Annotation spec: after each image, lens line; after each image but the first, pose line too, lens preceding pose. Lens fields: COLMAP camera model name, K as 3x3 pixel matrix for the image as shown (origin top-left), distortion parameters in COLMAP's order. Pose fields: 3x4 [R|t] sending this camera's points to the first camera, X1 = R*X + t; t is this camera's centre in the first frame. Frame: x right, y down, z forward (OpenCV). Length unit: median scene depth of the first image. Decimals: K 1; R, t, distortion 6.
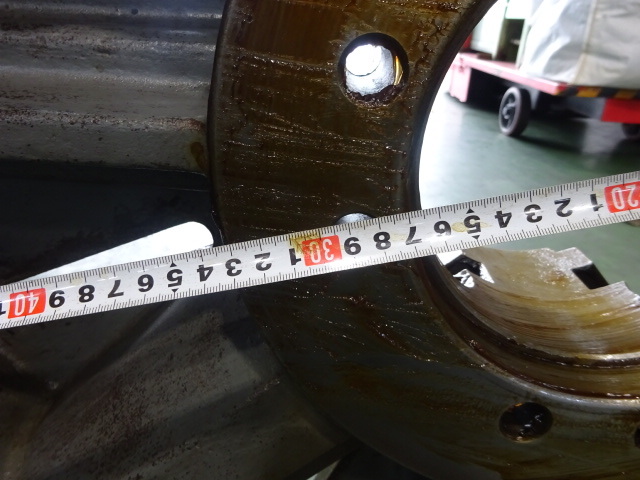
lens RADIAL K [[470.9, 0, 320.0], [0, 470.9, 240.0], [0, 0, 1]] dist [-0.003187, -0.008798]
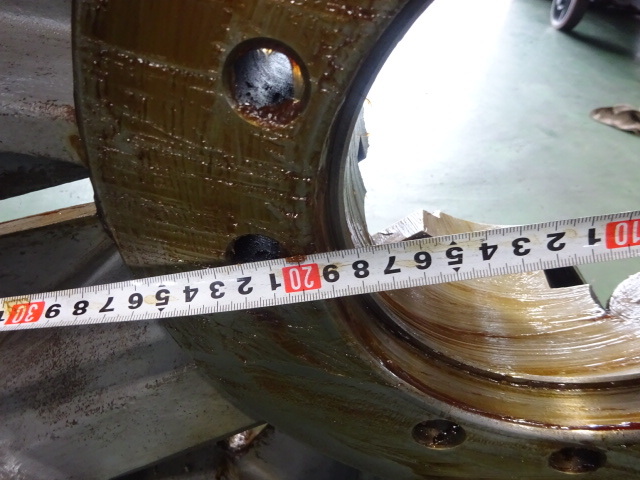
lens RADIAL K [[470.9, 0, 320.0], [0, 470.9, 240.0], [0, 0, 1]] dist [-0.003187, -0.008798]
pose [[0.995241, 0.092376, -0.031005, 0.184302], [-0.082155, 0.966605, 0.242746, -0.224590], [0.052394, -0.239044, 0.969594, 0.132097]]
